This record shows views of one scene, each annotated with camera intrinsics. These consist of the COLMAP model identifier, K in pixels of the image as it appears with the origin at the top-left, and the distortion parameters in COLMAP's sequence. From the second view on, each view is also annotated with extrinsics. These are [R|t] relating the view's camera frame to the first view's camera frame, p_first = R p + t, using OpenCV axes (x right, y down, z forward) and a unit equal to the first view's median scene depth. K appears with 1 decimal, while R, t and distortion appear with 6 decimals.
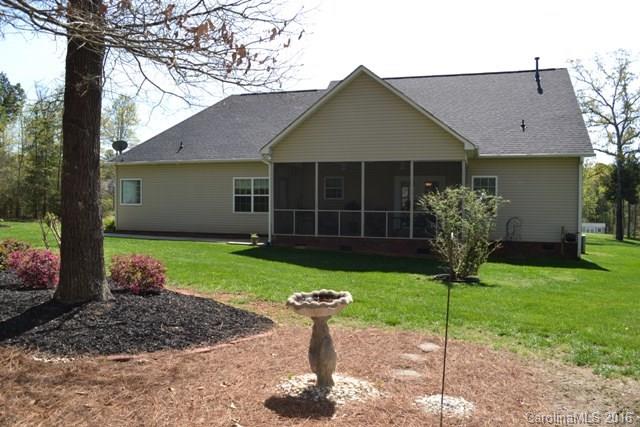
lens RADIAL K [[512.8, 0, 321.3], [0, 512.8, 216.6], [0, 0, 1]] dist [-0.083253, 0.010276]
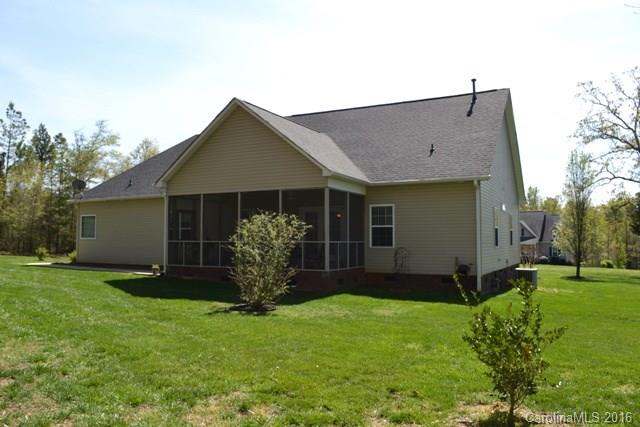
lens RADIAL K [[512.8, 0, 320.9], [0, 512.8, 212.8], [0, 0, 1]] dist [-0.083253, 0.010276]
pose [[0.983586, -0.015950, -0.179732, 0.383868], [0.000072, 0.996120, -0.088005, 0.019542], [0.180438, 0.086547, 0.979771, 0.045062]]
